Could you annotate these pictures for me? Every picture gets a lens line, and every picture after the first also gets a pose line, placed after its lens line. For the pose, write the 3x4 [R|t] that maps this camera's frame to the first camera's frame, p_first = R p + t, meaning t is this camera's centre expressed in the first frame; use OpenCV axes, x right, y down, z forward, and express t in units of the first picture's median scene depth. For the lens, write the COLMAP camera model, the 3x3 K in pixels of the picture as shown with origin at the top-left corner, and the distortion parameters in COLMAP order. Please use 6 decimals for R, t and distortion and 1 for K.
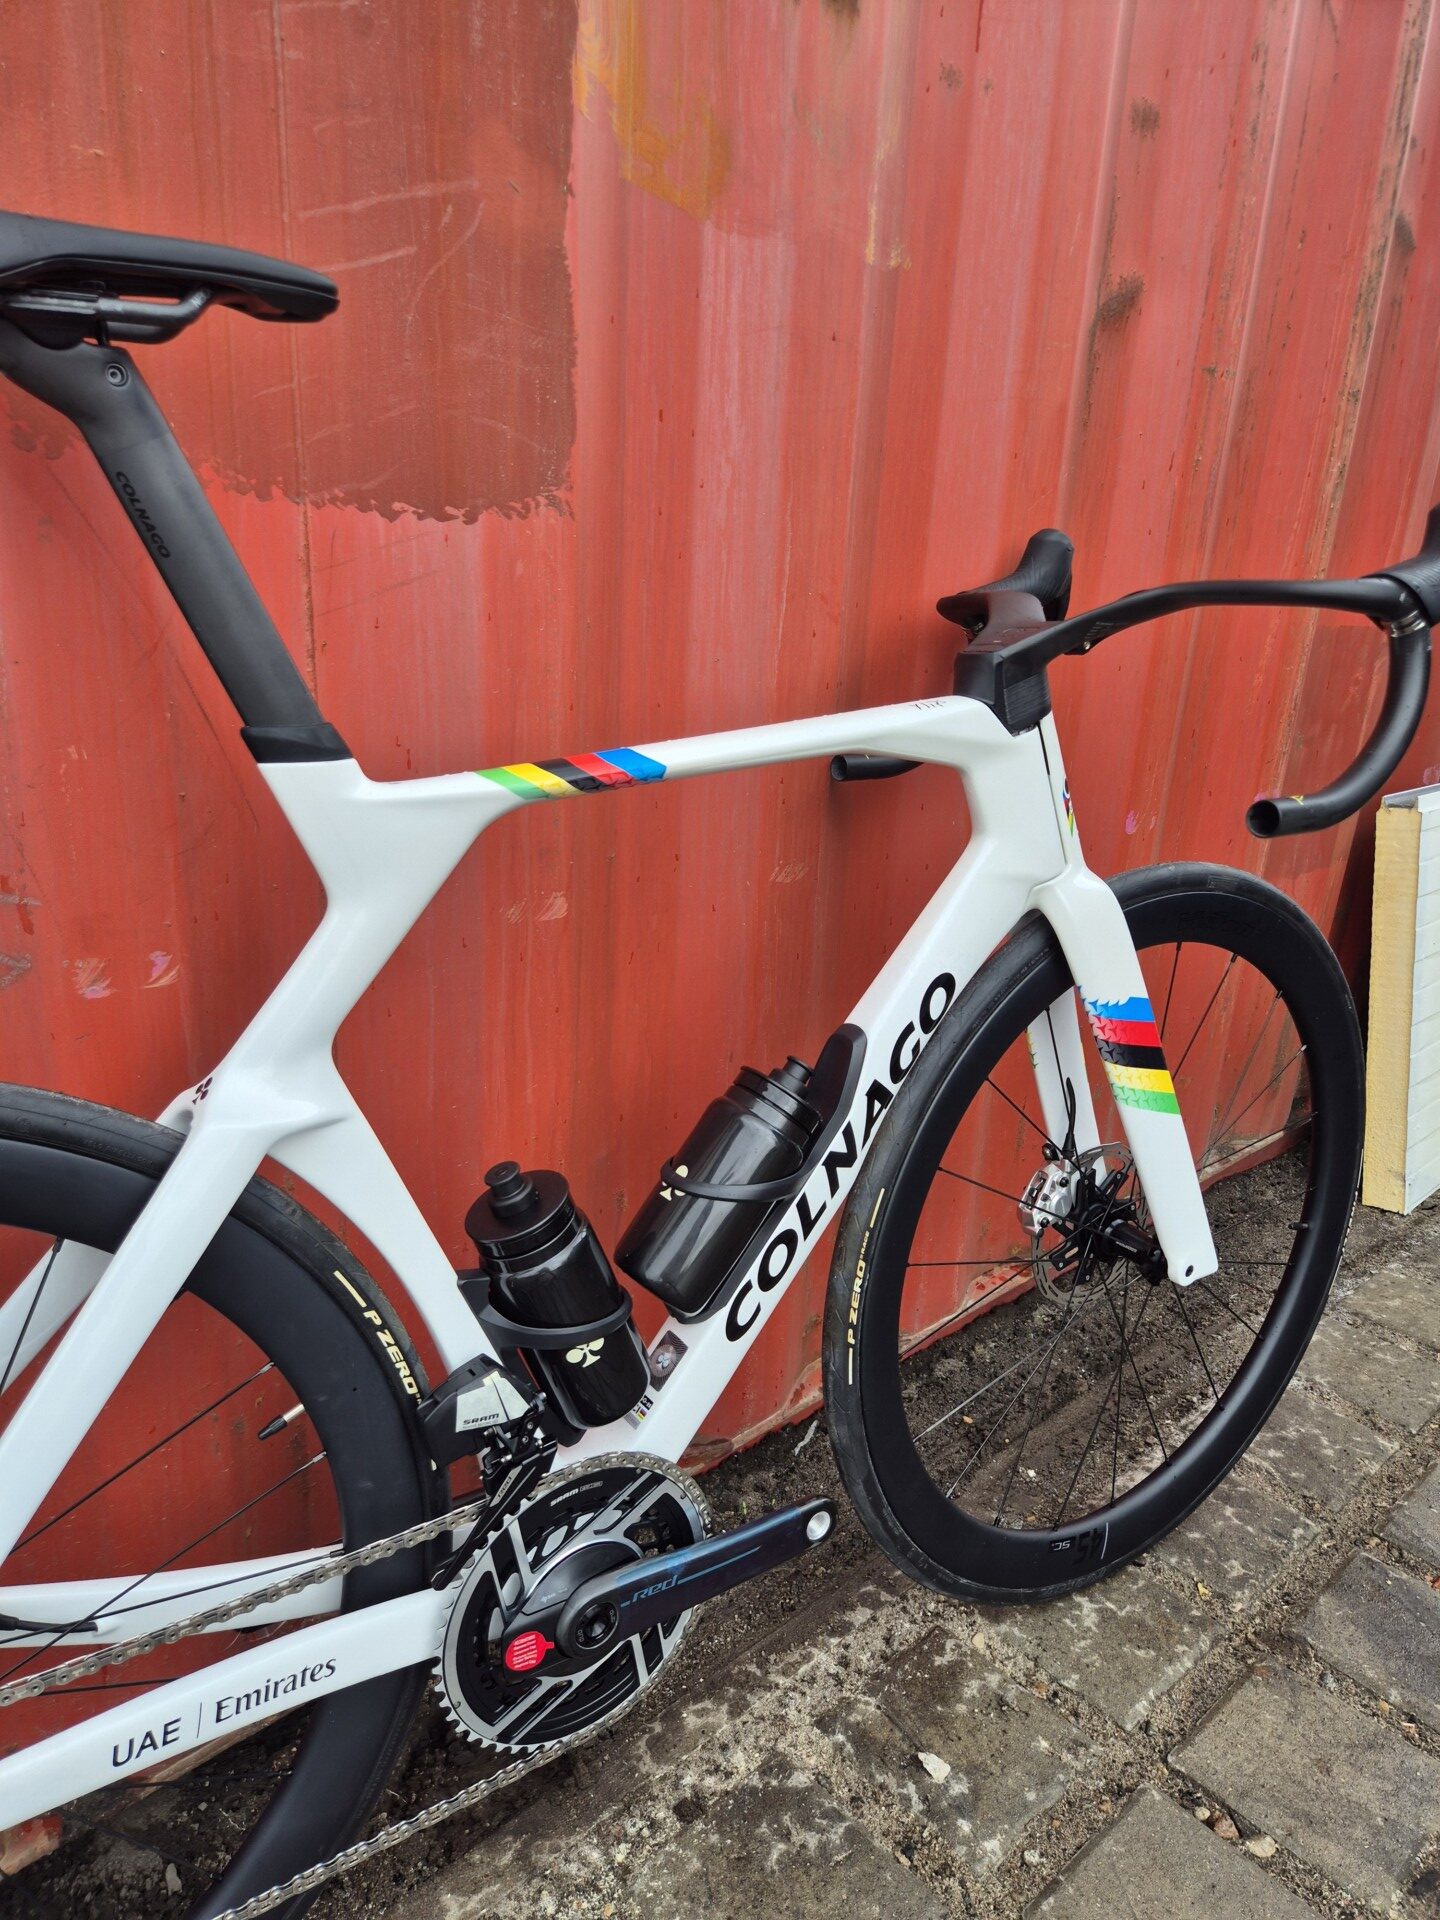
lens RADIAL K [[1304.1, 0, 710.4], [0, 1304.1, 962.6], [0, 0, 1]] dist [0.058593, -0.054574]
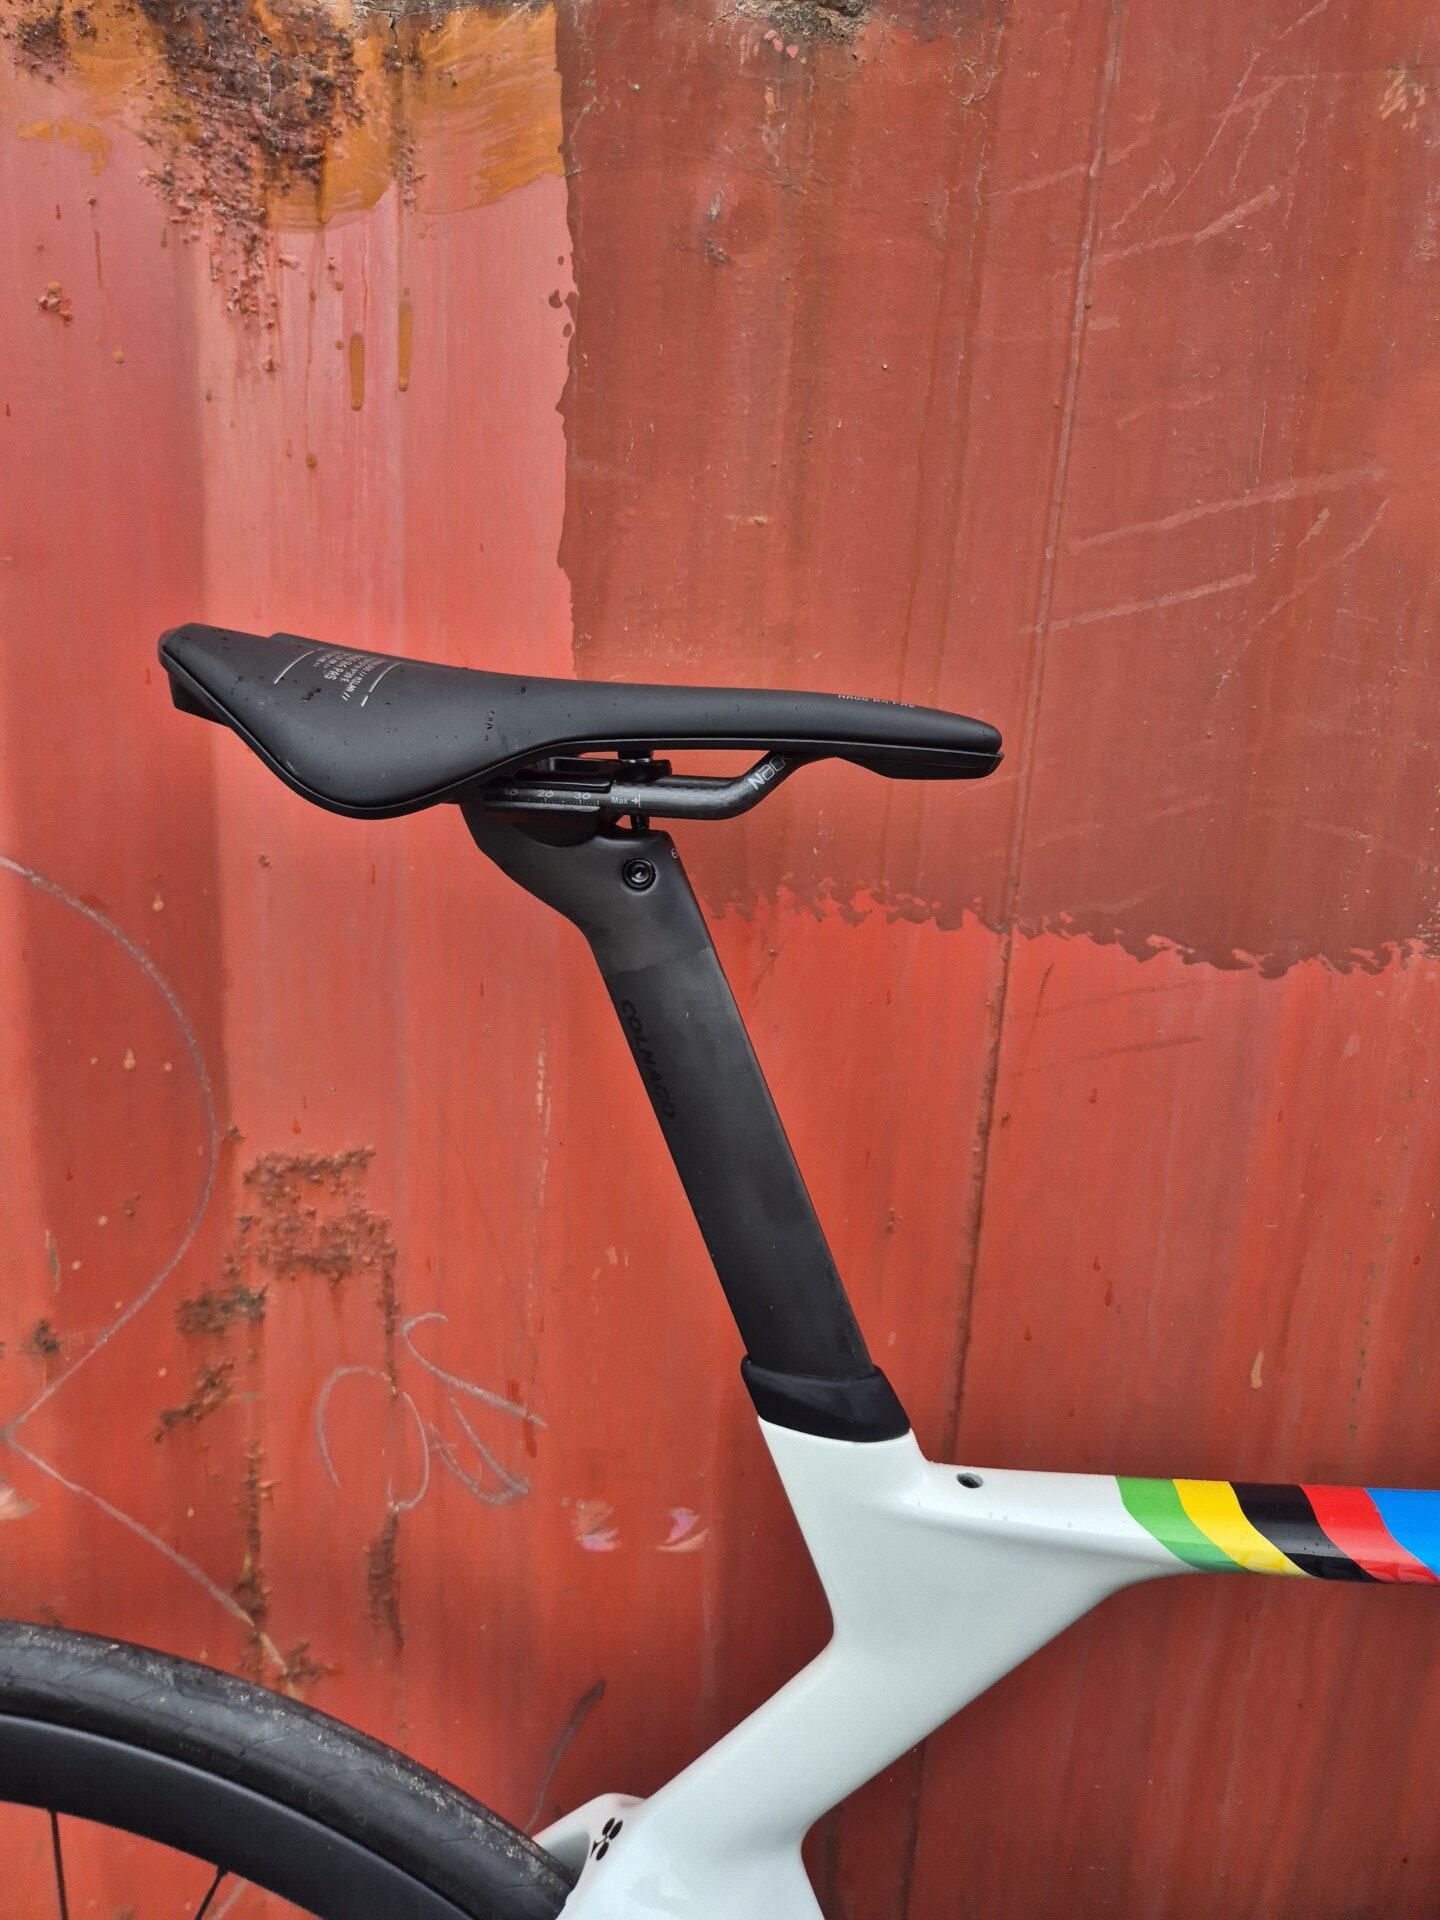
lens RADIAL K [[1304.1, 0, 719.9], [0, 1304.1, 915.0], [0, 0, 1]] dist [0.058593, -0.054574]
pose [[0.761214, 0.161515, -0.628065, 0.003923], [-0.221804, 0.974923, -0.018112, -0.299122], [0.609390, 0.153094, 0.777950, 0.361333]]
